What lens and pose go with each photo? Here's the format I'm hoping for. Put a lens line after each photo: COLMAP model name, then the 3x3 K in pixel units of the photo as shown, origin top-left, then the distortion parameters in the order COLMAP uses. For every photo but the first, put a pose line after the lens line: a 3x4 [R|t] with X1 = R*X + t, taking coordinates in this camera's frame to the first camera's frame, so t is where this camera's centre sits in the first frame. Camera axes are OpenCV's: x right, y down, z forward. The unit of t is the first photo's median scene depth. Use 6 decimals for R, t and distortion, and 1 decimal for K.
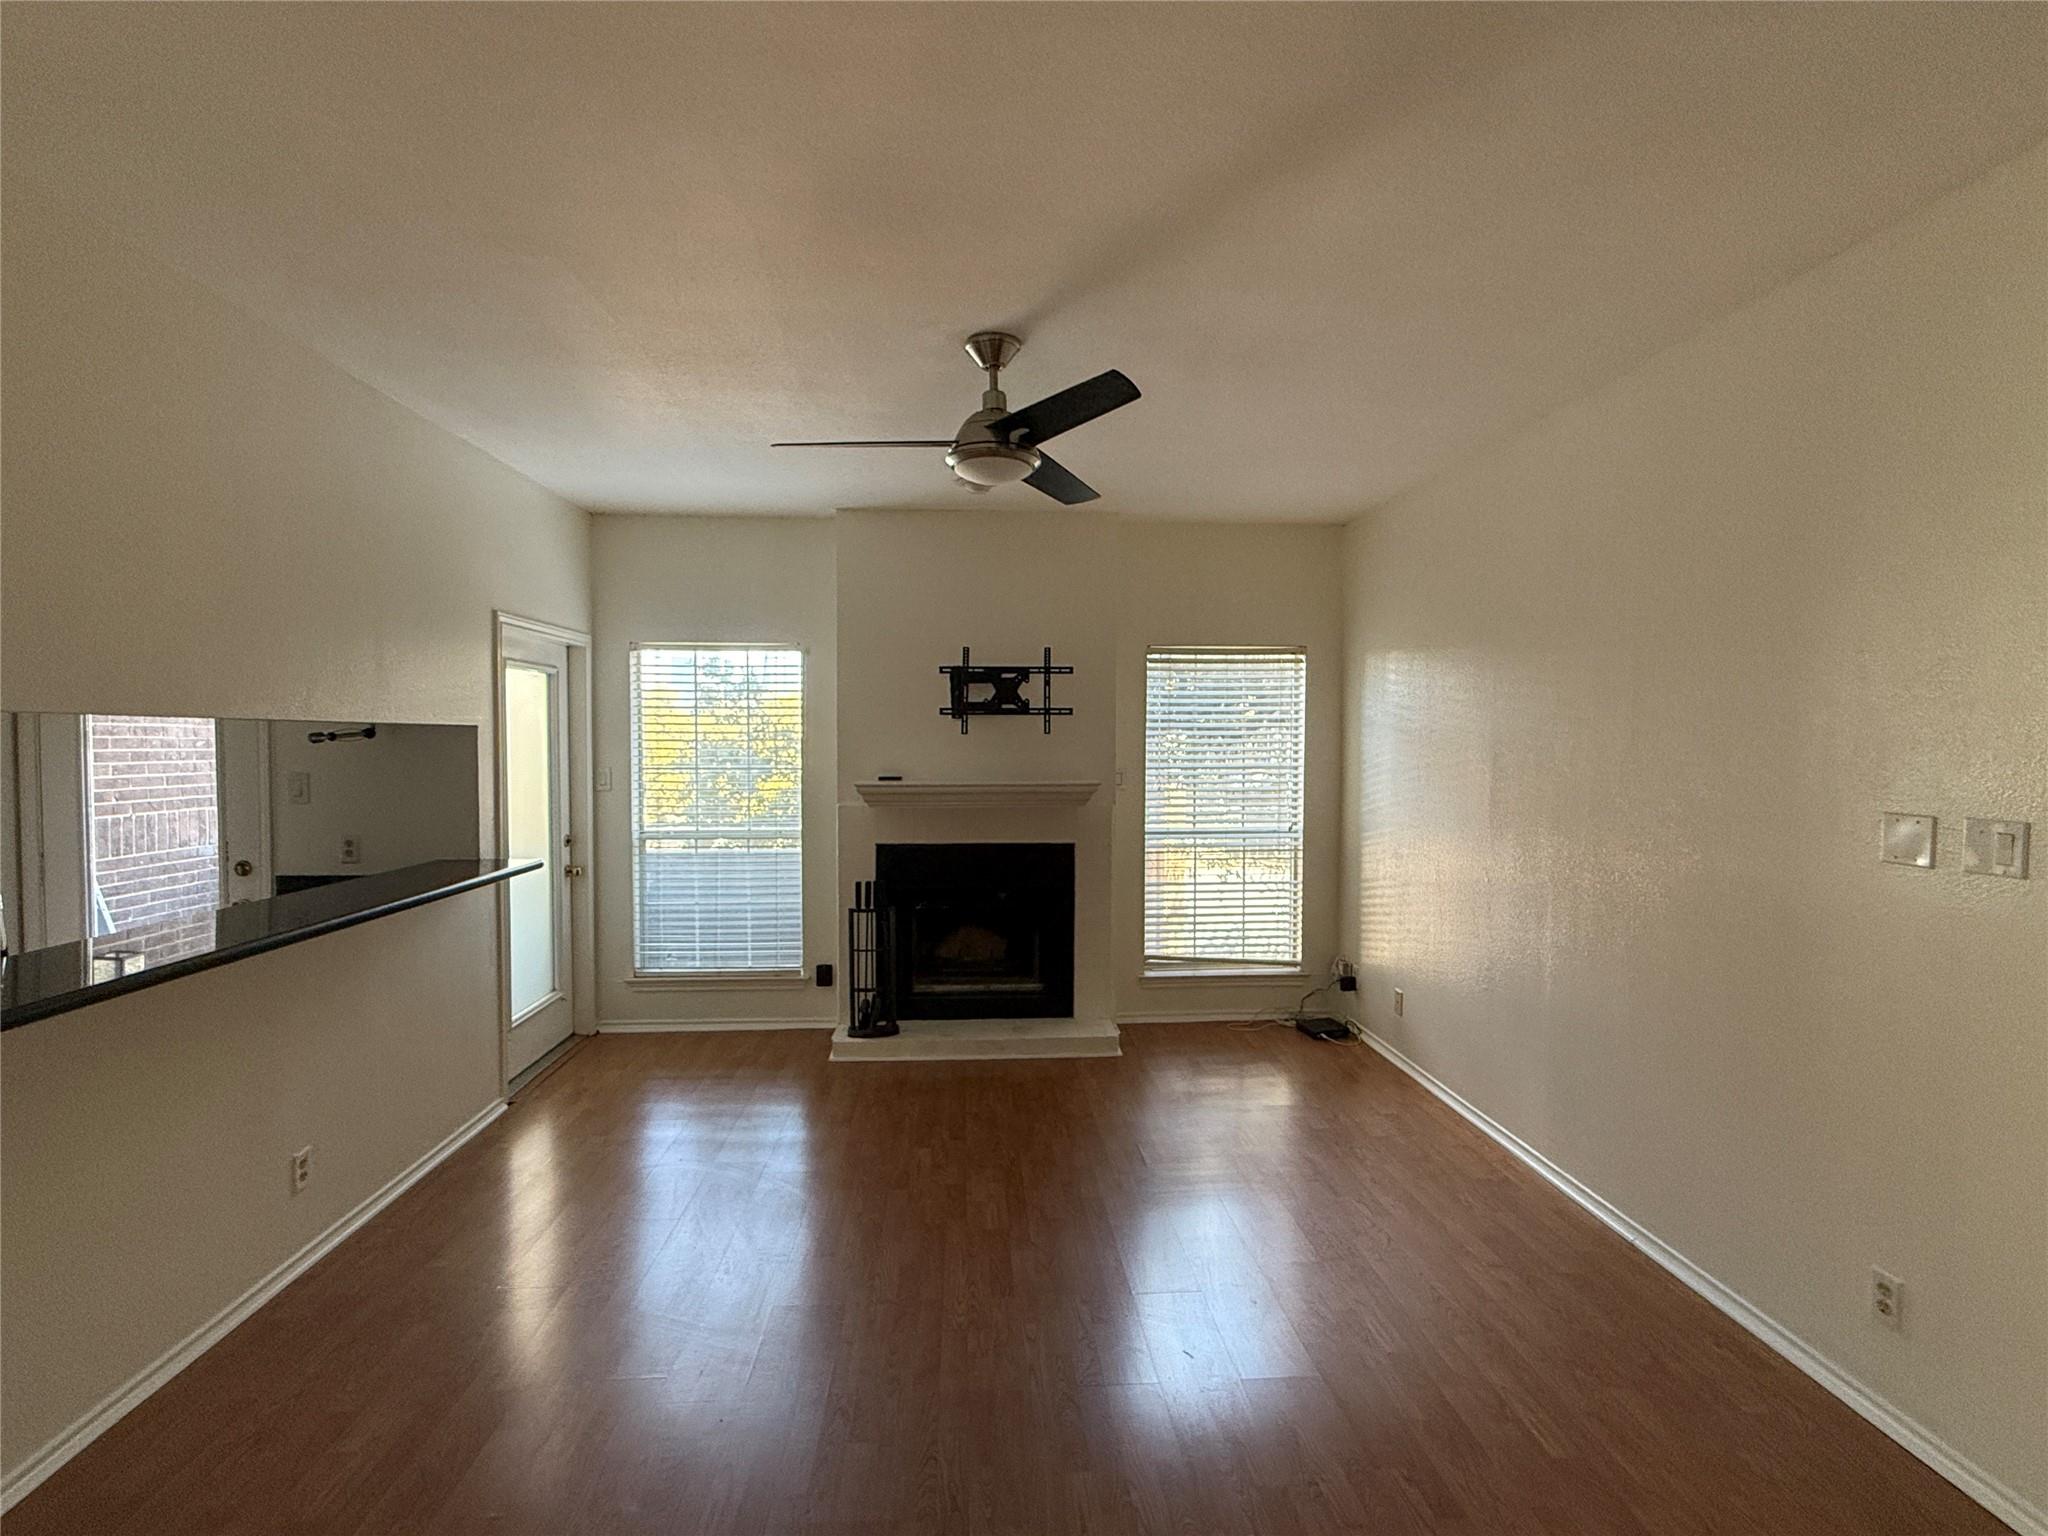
lens RADIAL K [[936.6, 0, 1024.0], [0, 936.6, 768.0], [0, 0, 1]] dist [0.001119, 0.000041]
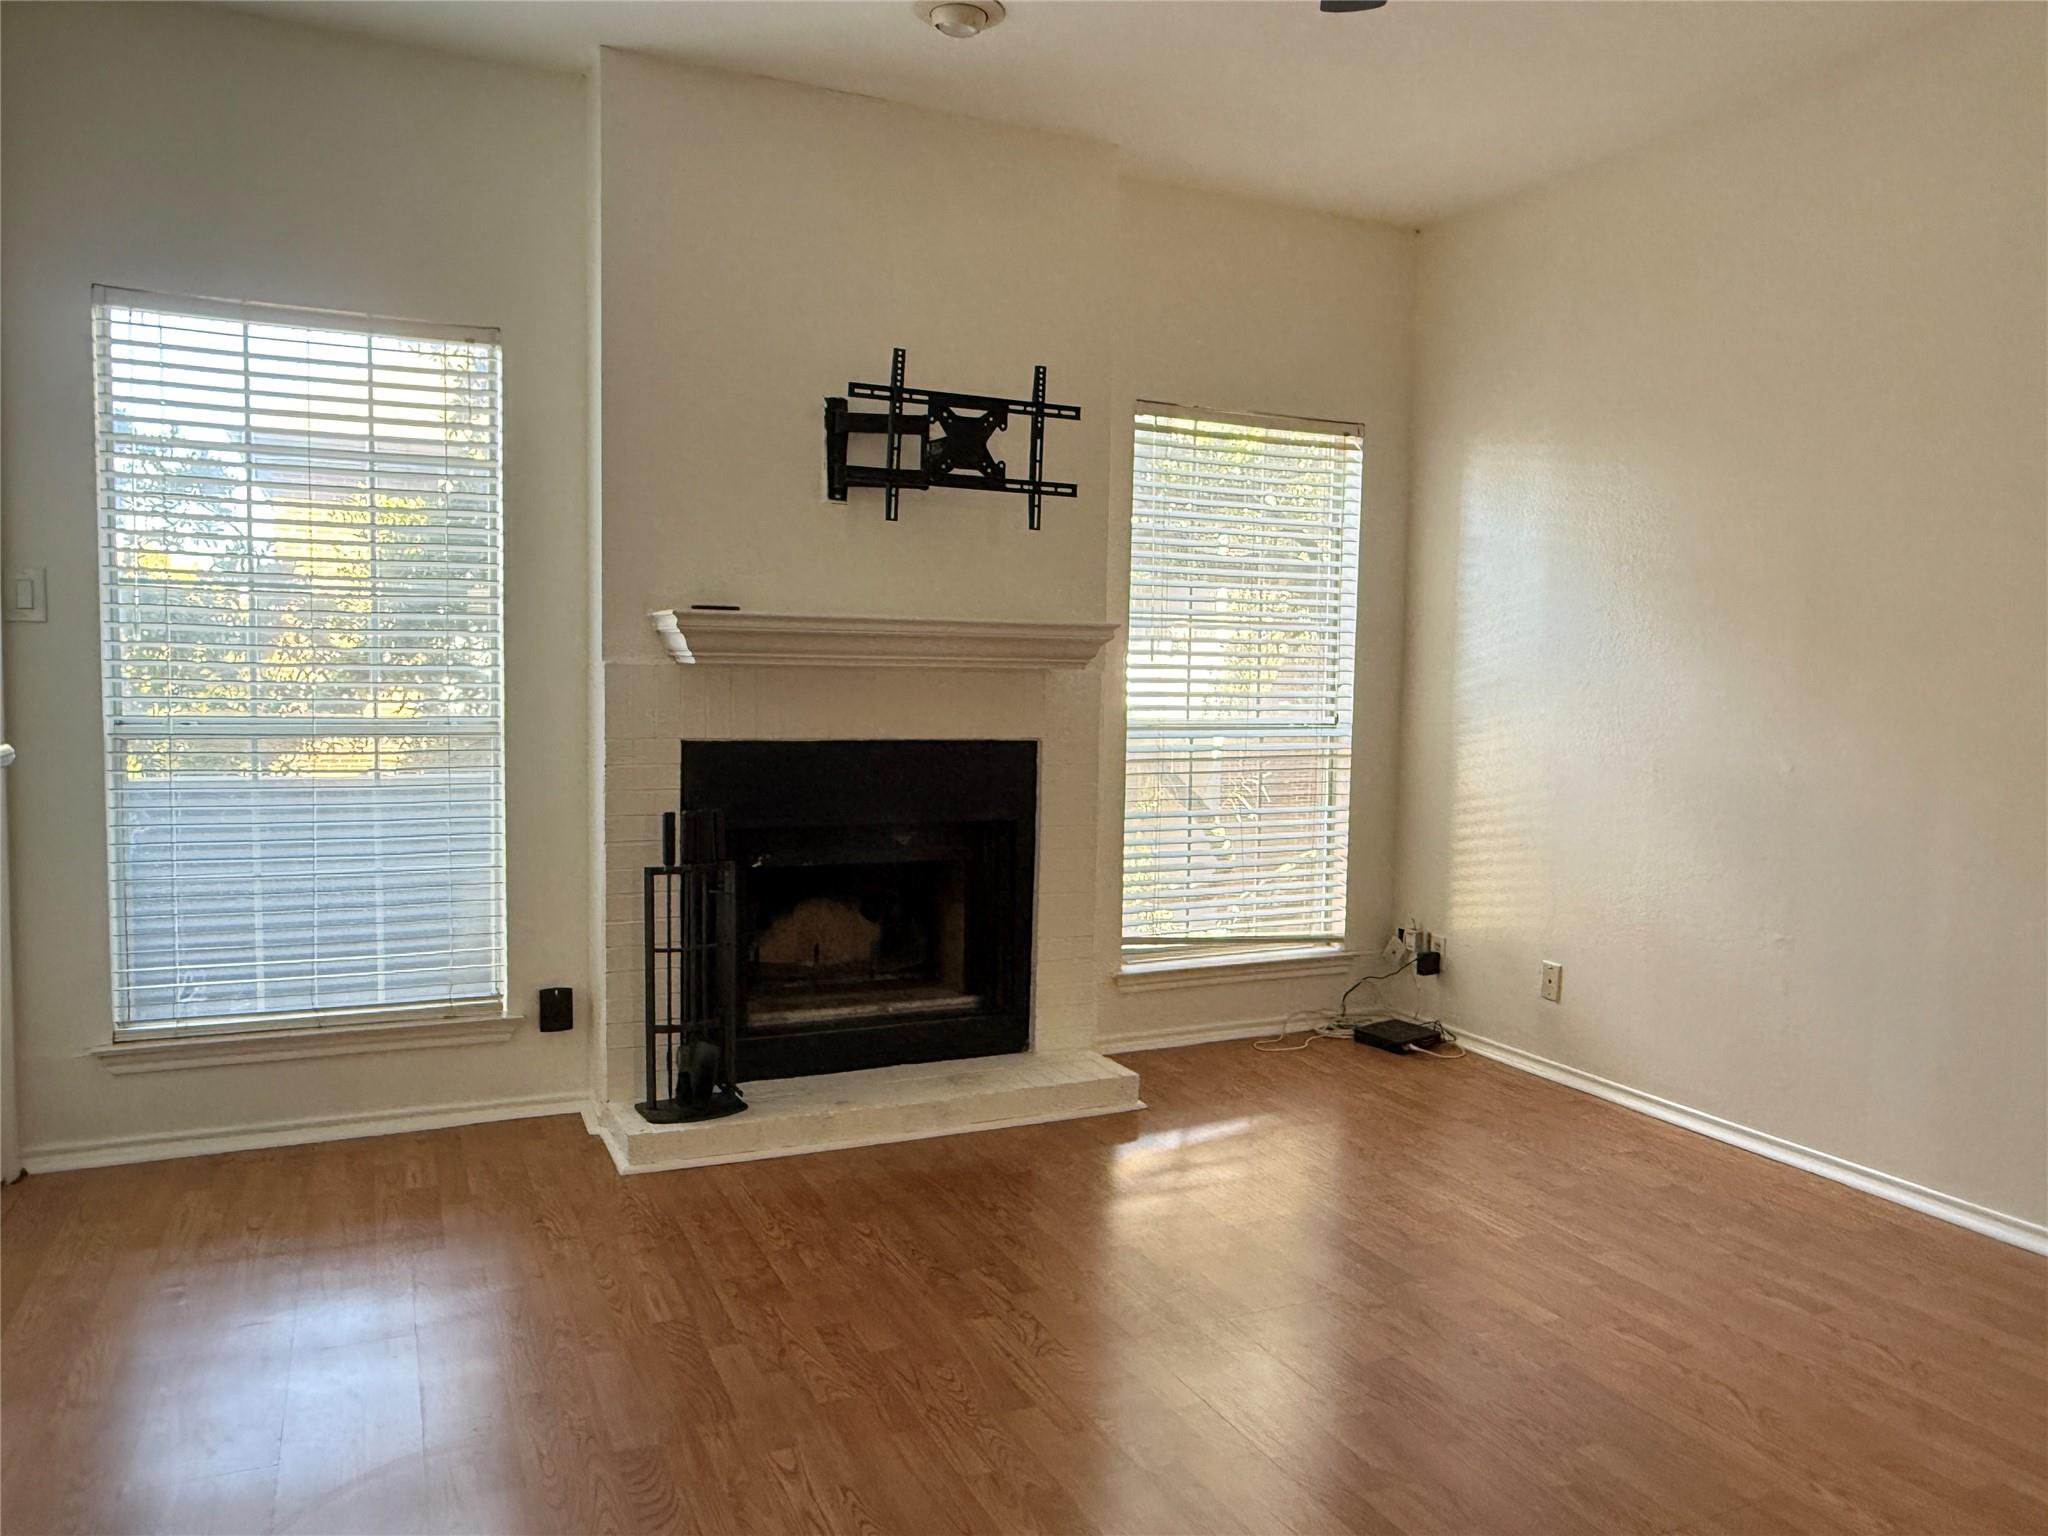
lens RADIAL K [[1400.7, 0, 1024.0], [0, 1400.7, 768.0], [0, 0, 1]] dist [0.001790, 0.001113]
pose [[0.934031, -0.009950, 0.357054, -0.251245], [-0.005277, 0.999118, 0.041647, 0.062586], [-0.357154, -0.040784, 0.933155, 0.228062]]
